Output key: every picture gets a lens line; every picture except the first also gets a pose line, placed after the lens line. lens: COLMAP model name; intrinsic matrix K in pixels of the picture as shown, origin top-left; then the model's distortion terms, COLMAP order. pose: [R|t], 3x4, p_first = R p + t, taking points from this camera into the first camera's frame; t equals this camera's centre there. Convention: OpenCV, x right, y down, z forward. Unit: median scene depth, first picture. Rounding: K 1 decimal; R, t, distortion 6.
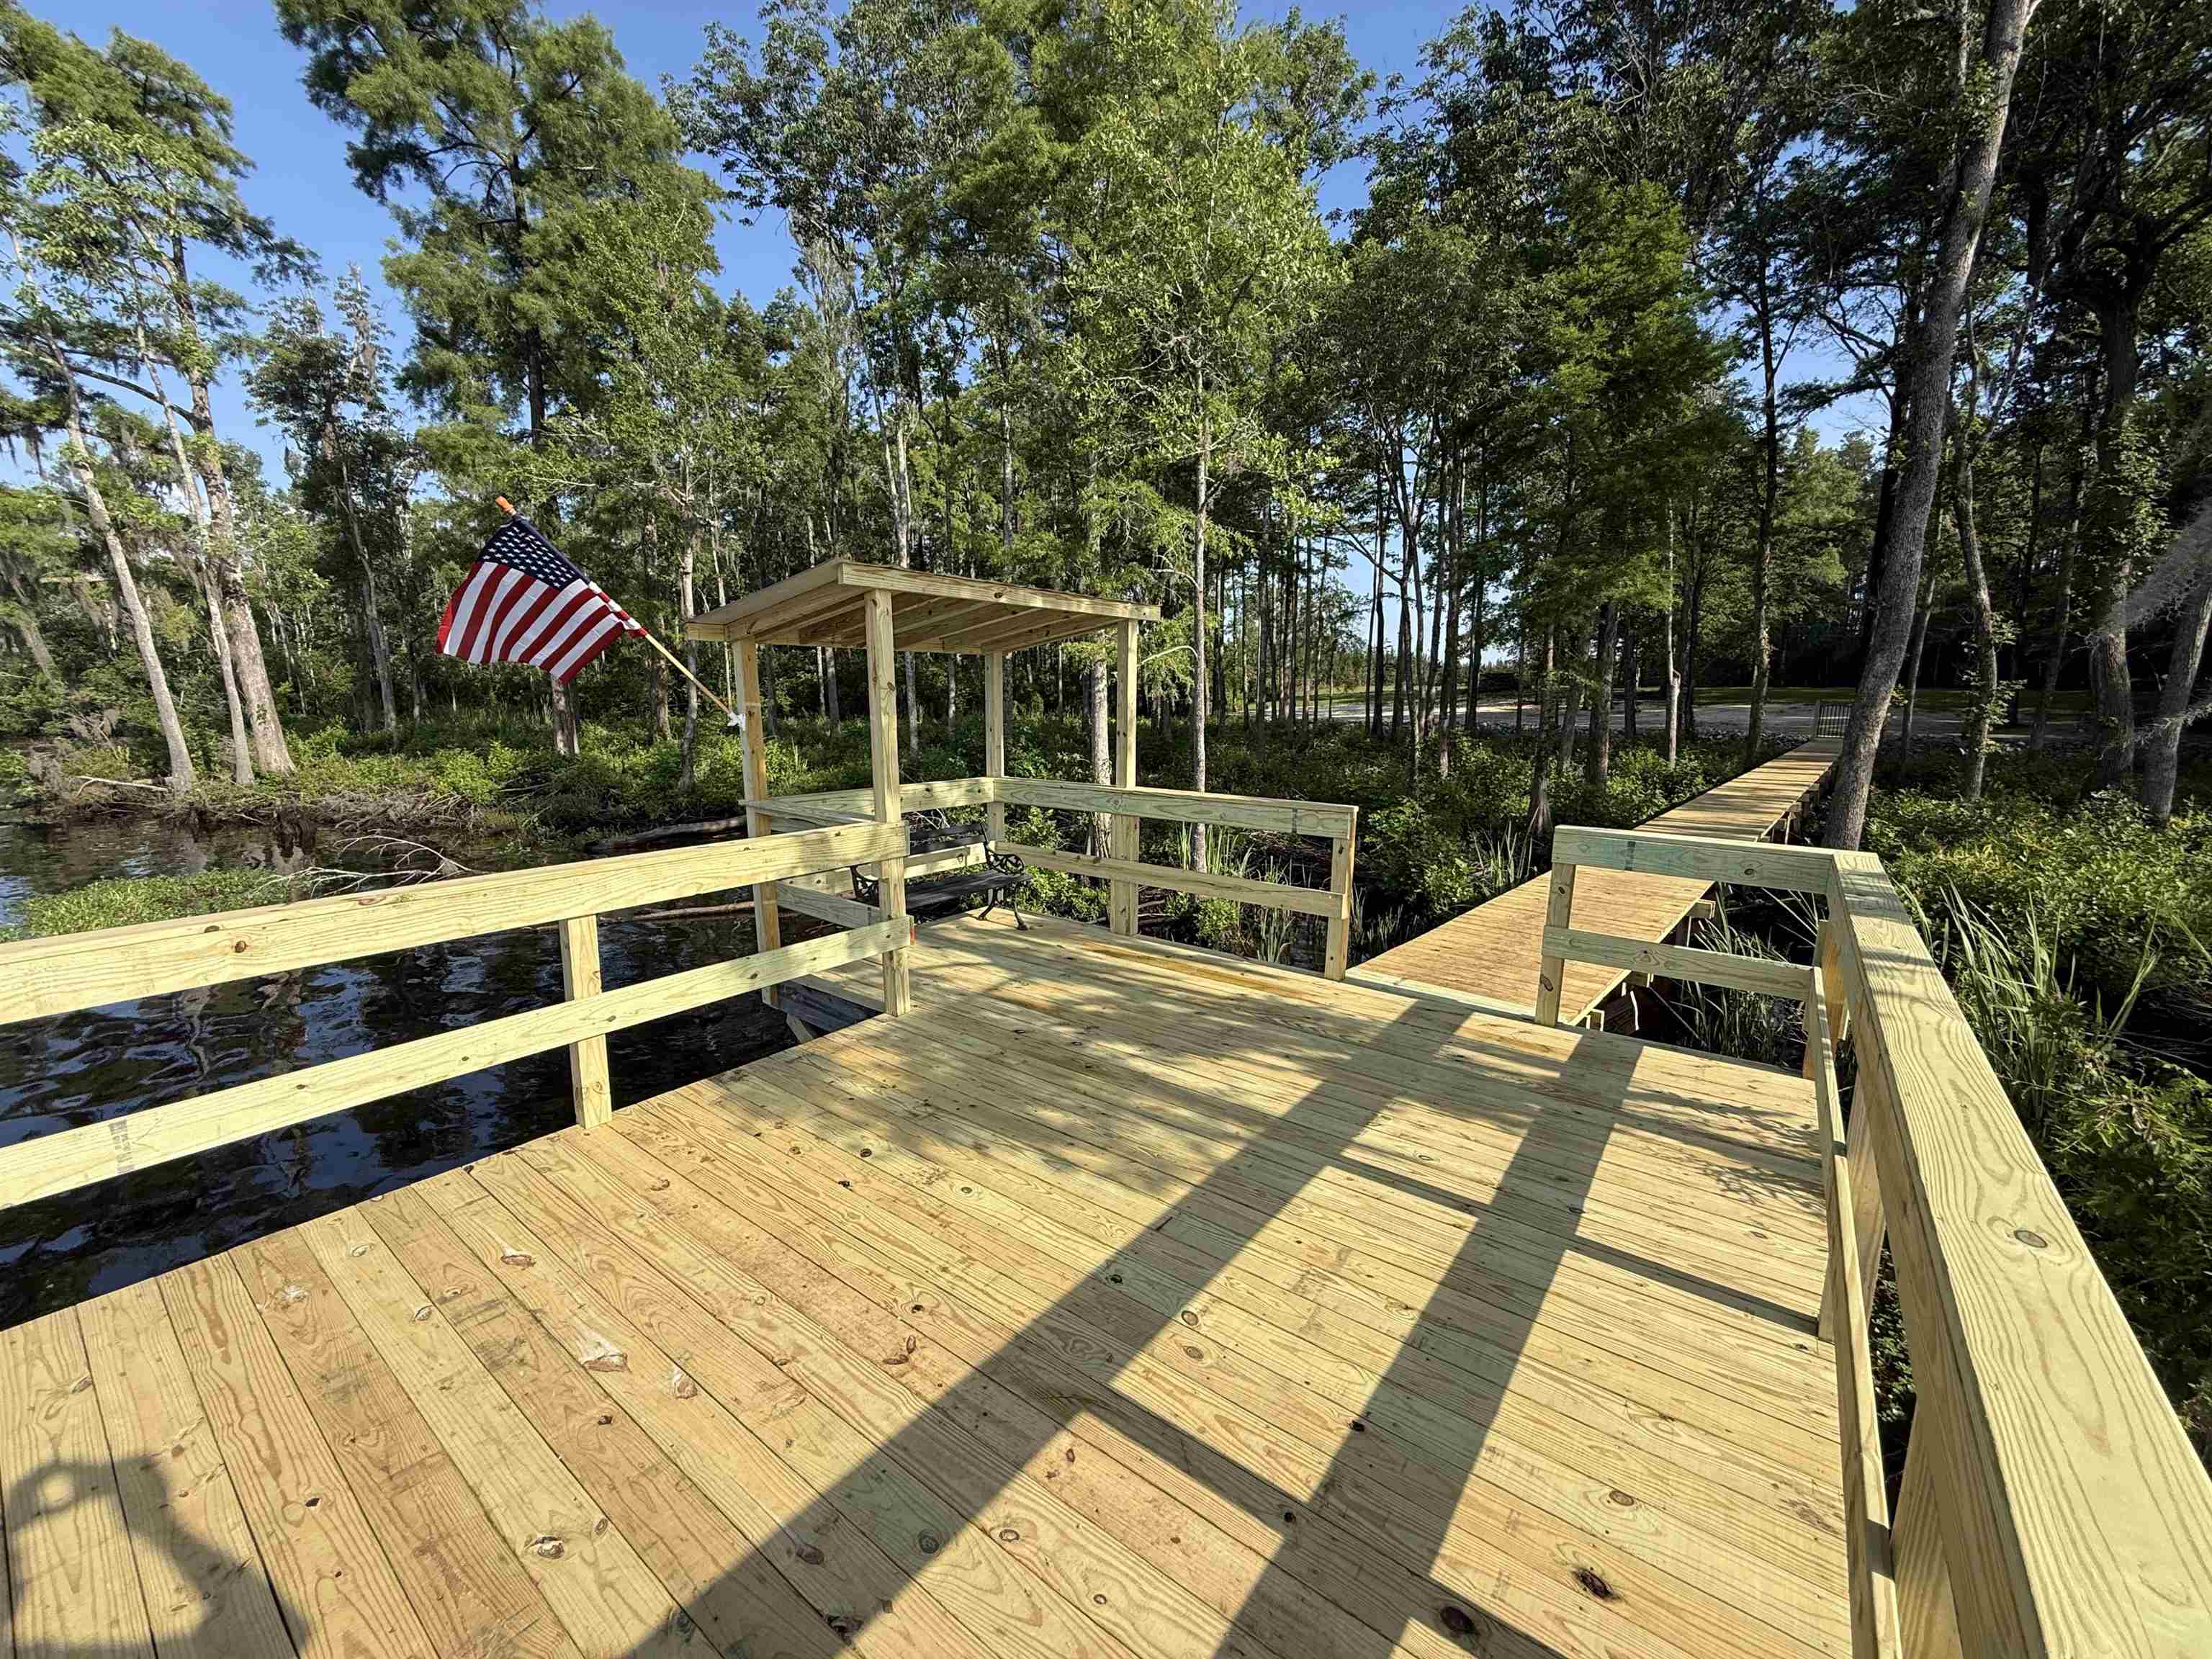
lens RADIAL K [[883.8, 0, 1097.8], [0, 883.8, 823.7], [0, 0, 1]] dist [0.003203, -0.001295]
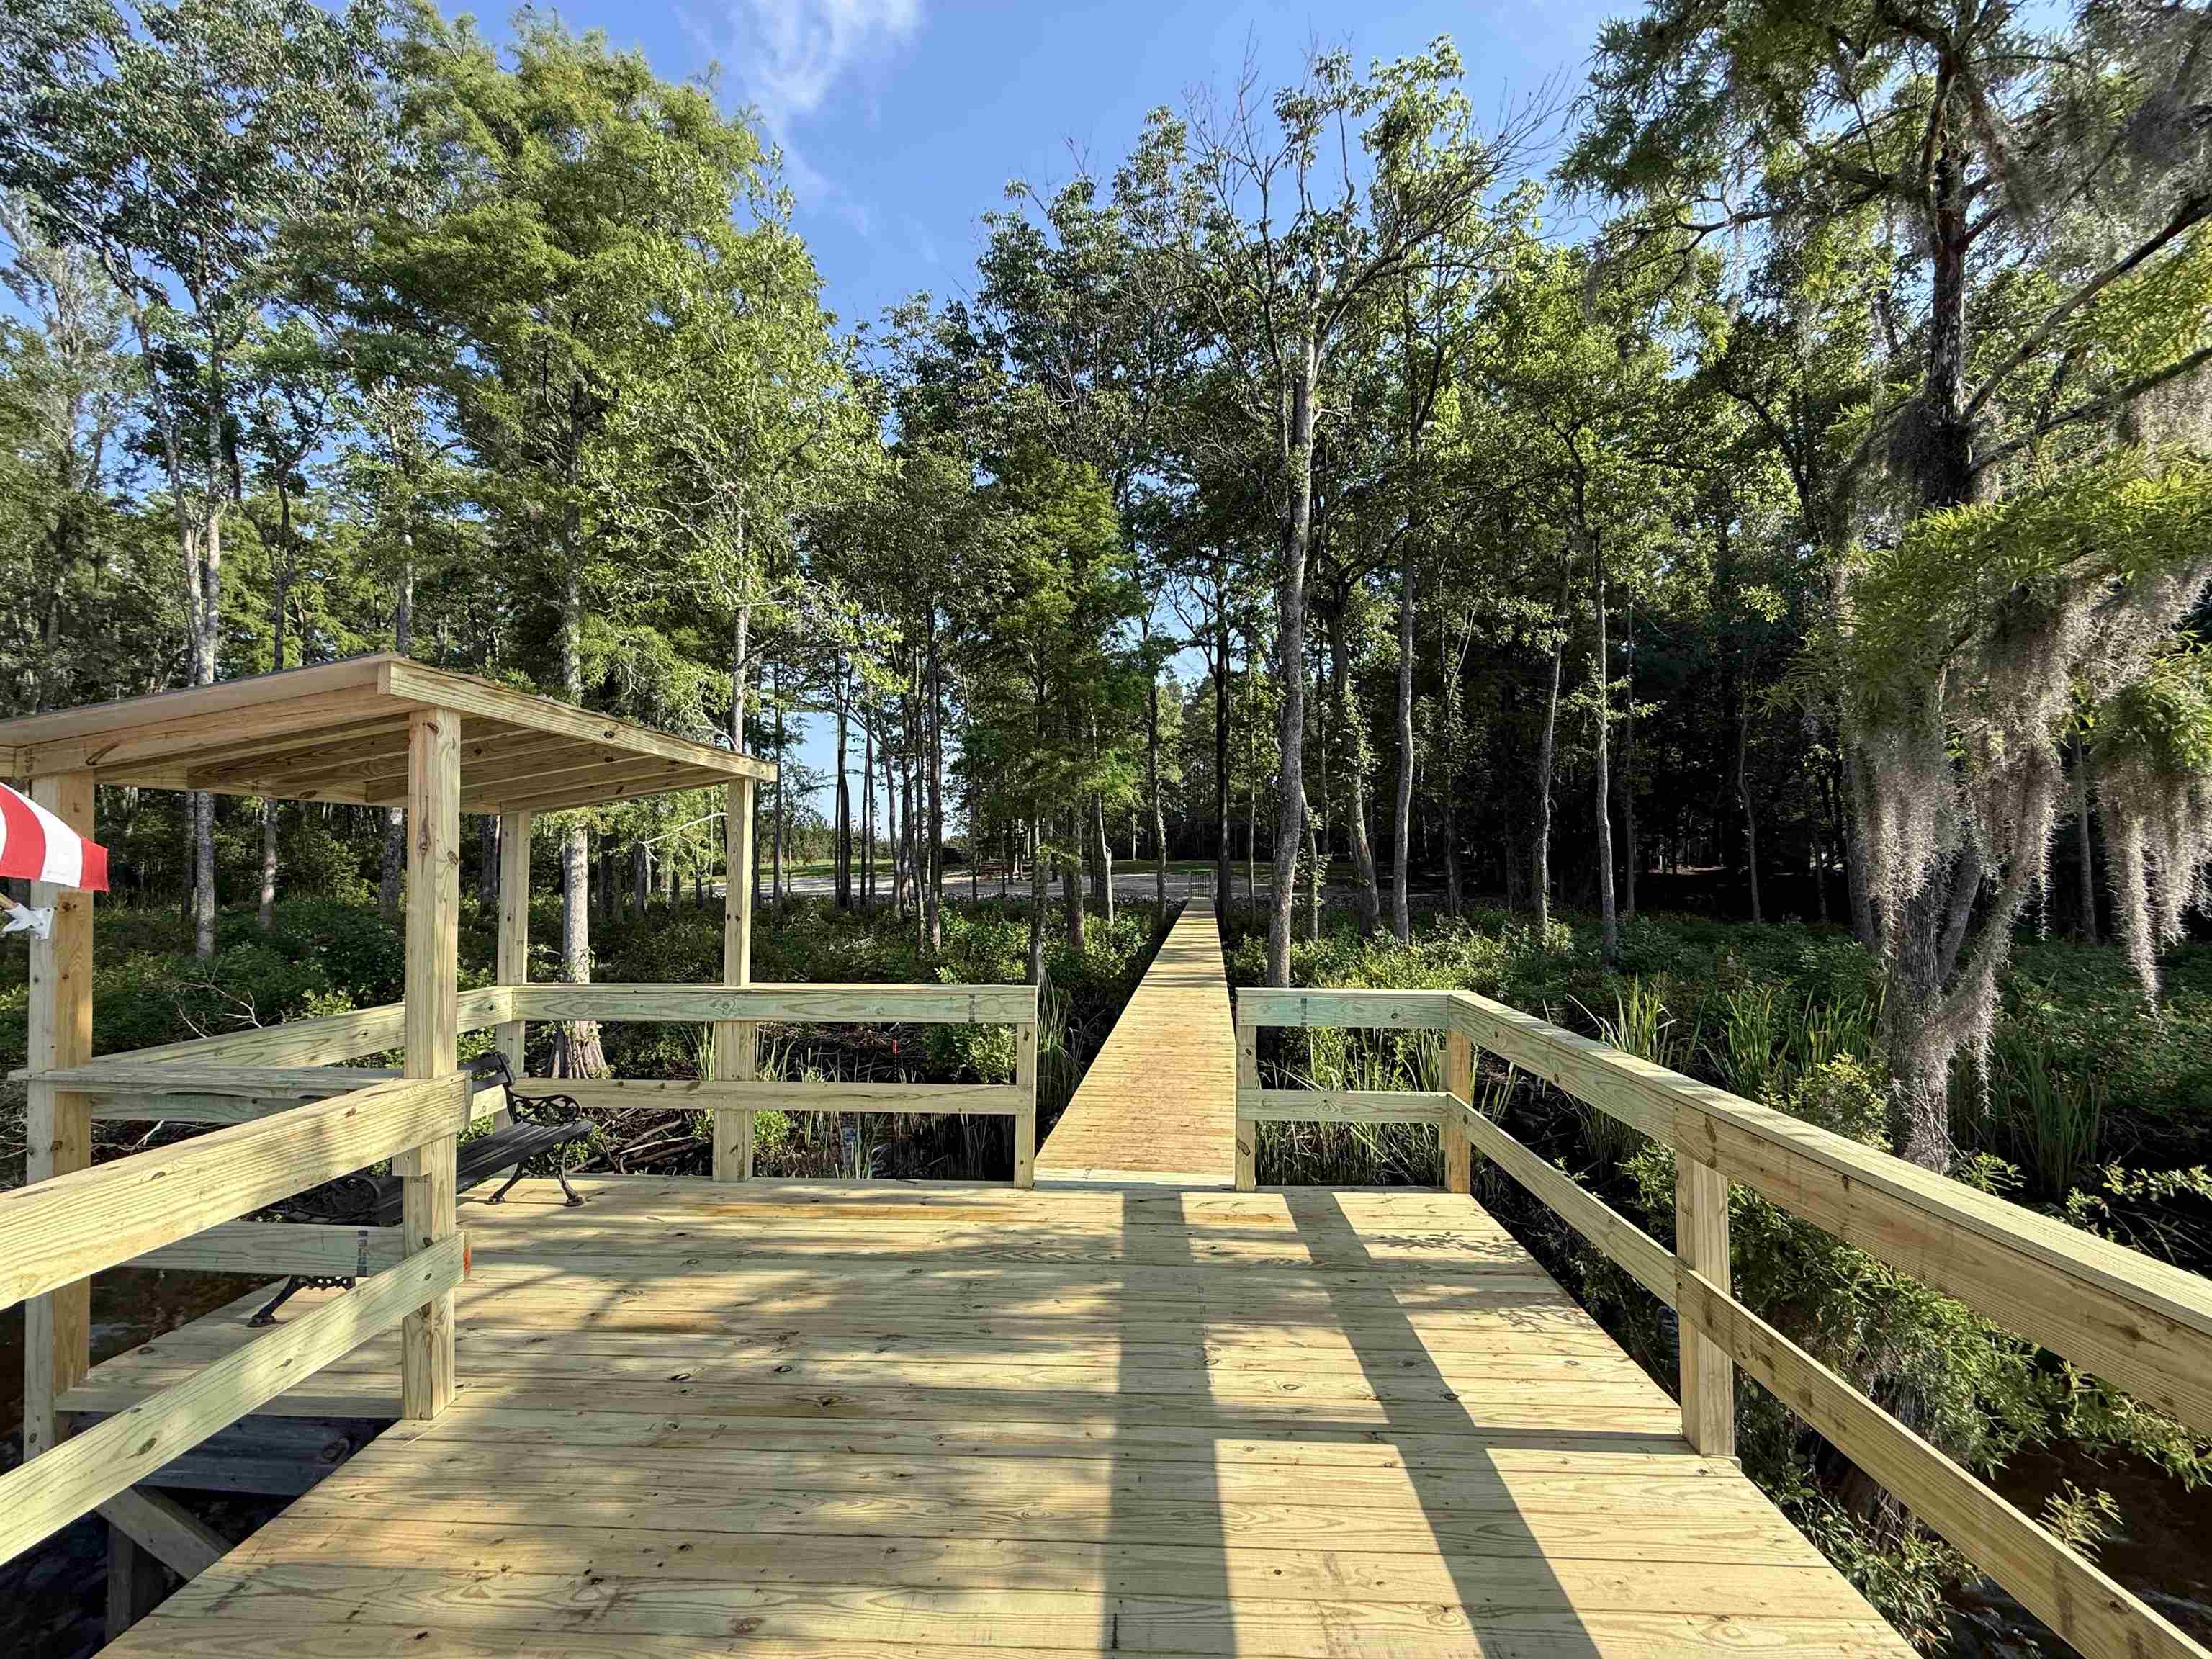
lens RADIAL K [[883.8, 0, 1108.1], [0, 883.8, 824.3], [0, 0, 1]] dist [0.003203, -0.001295]
pose [[0.815726, 0.022274, 0.578009, -0.049780], [0.090007, 0.982199, -0.164875, -0.007153], [-0.571392, 0.186518, 0.799201, 0.049516]]
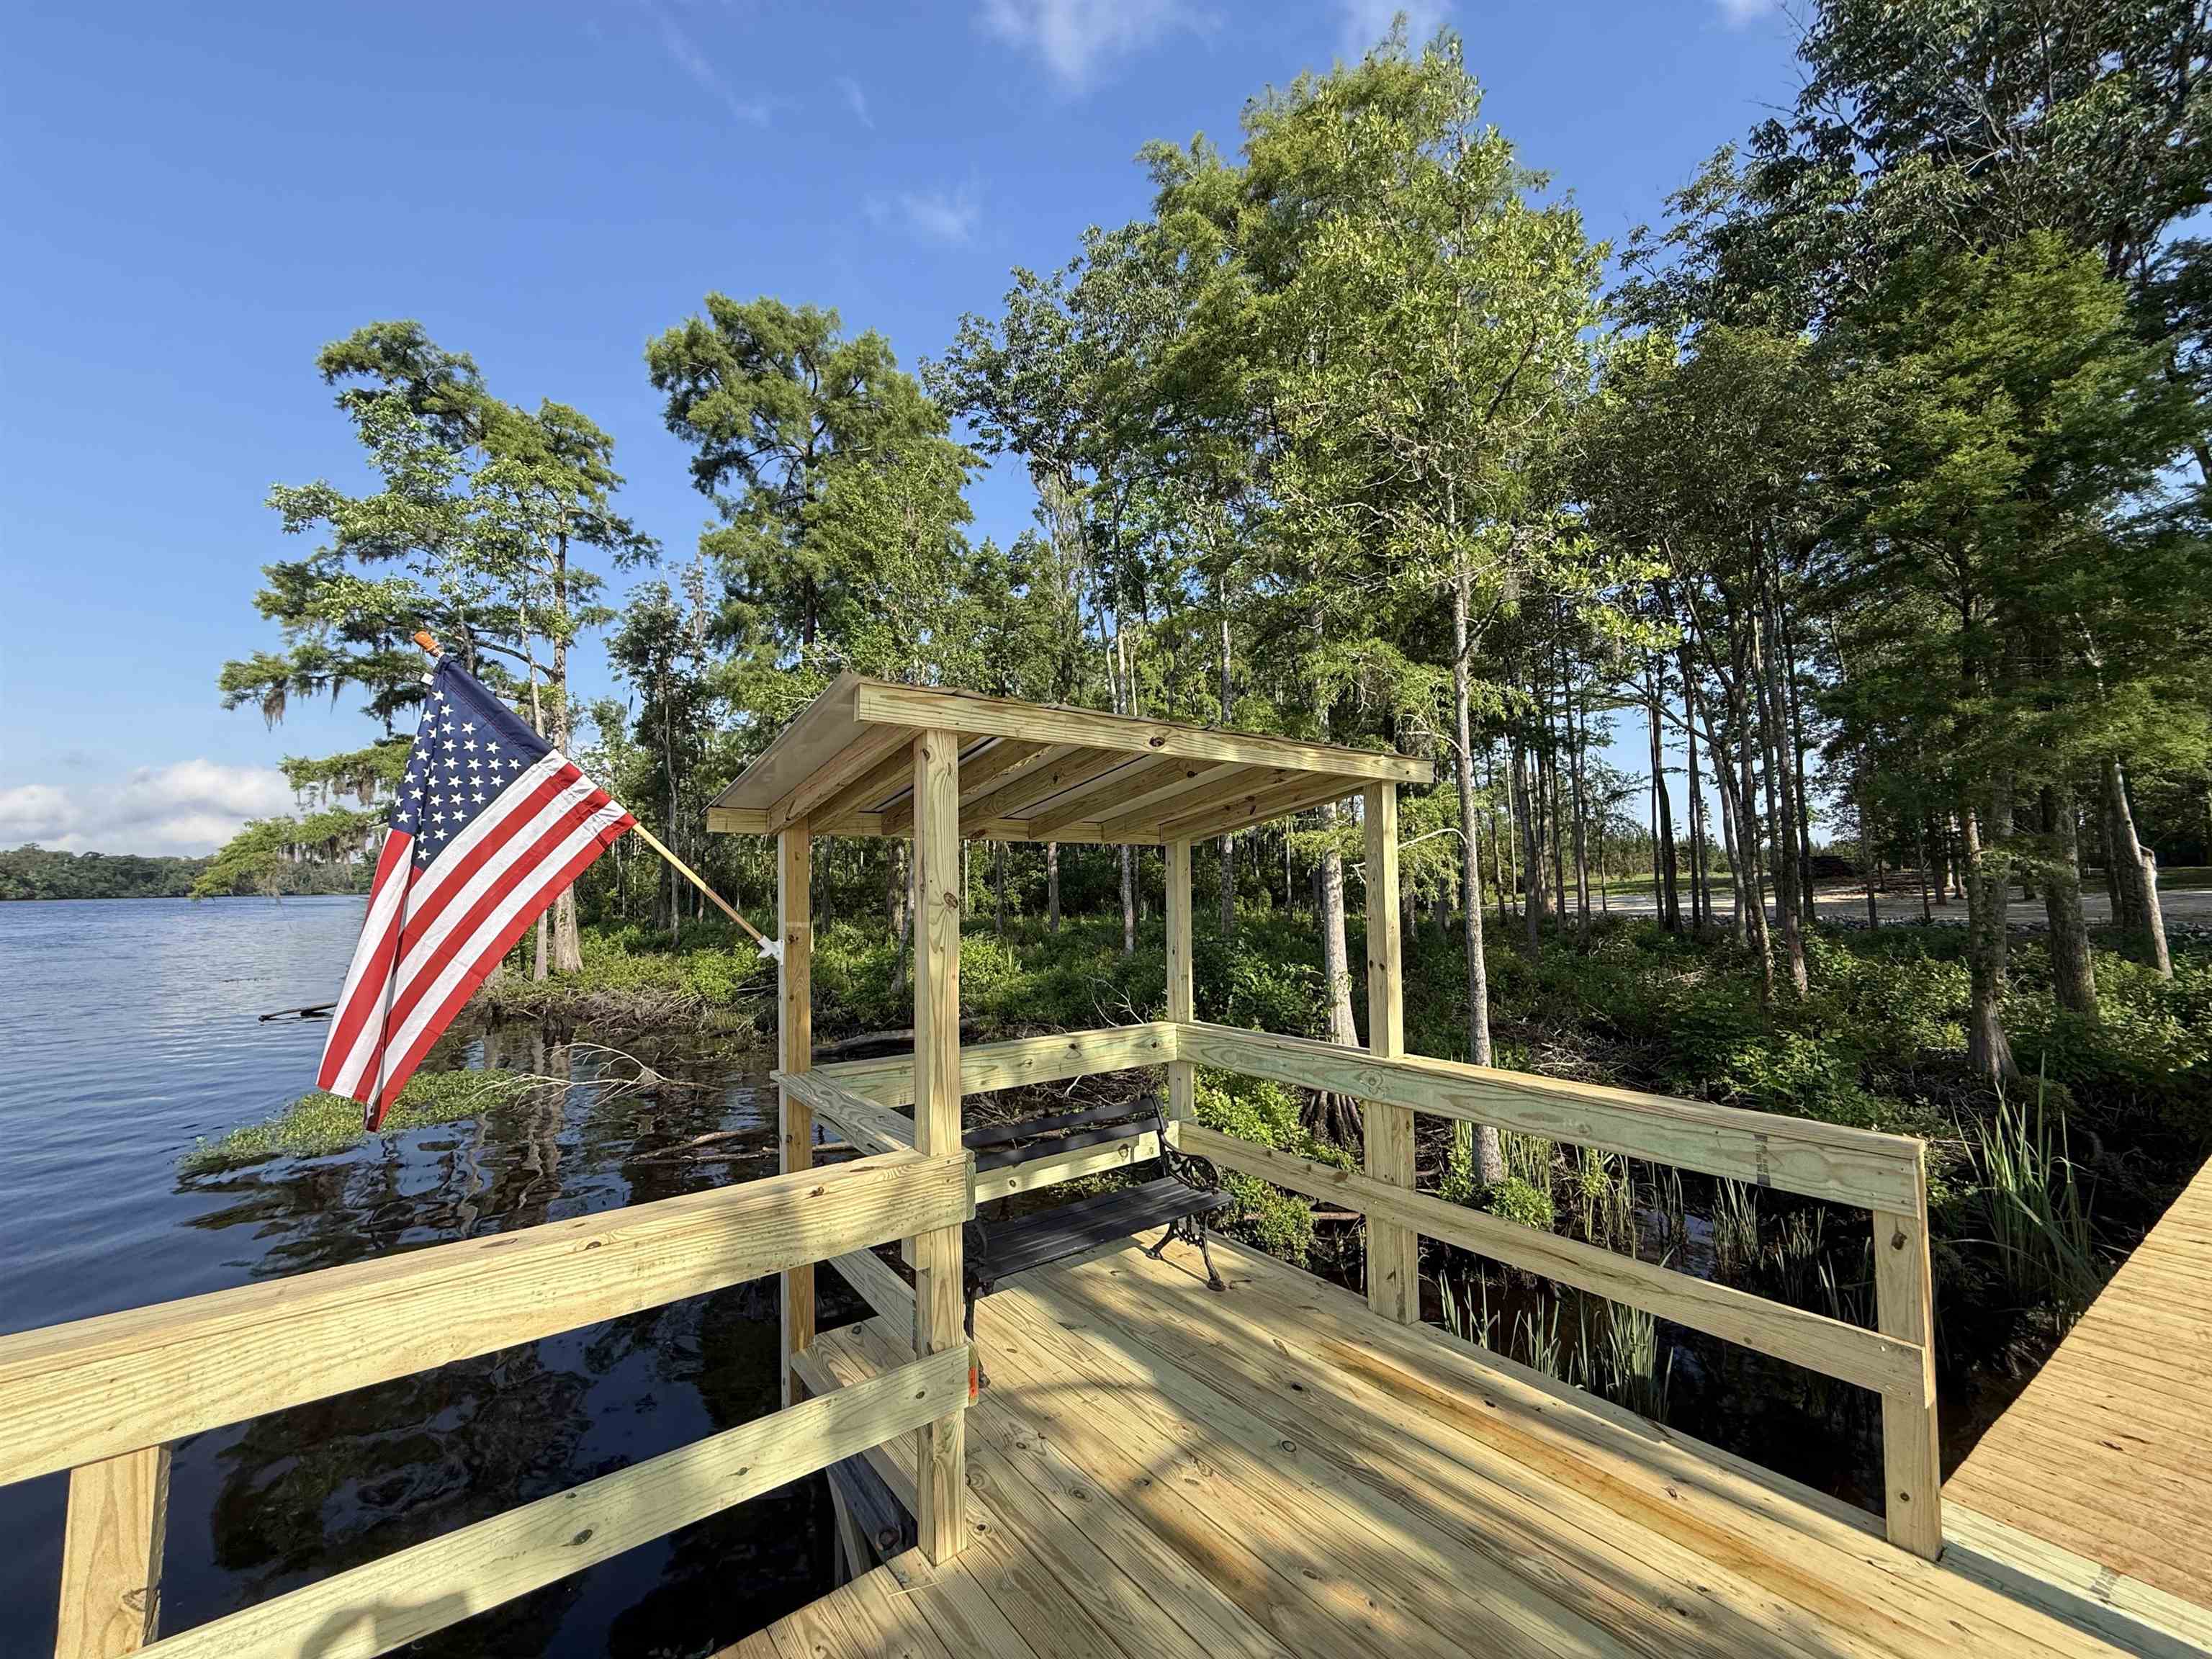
lens RADIAL K [[883.8, 0, 1098.9], [0, 883.8, 829.9], [0, 0, 1]] dist [0.003203, -0.001295]
pose [[0.967654, -0.030459, -0.250435, -0.000995], [-0.022881, 0.977998, -0.207356, -0.019526], [0.251241, 0.206380, 0.945667, 0.112143]]
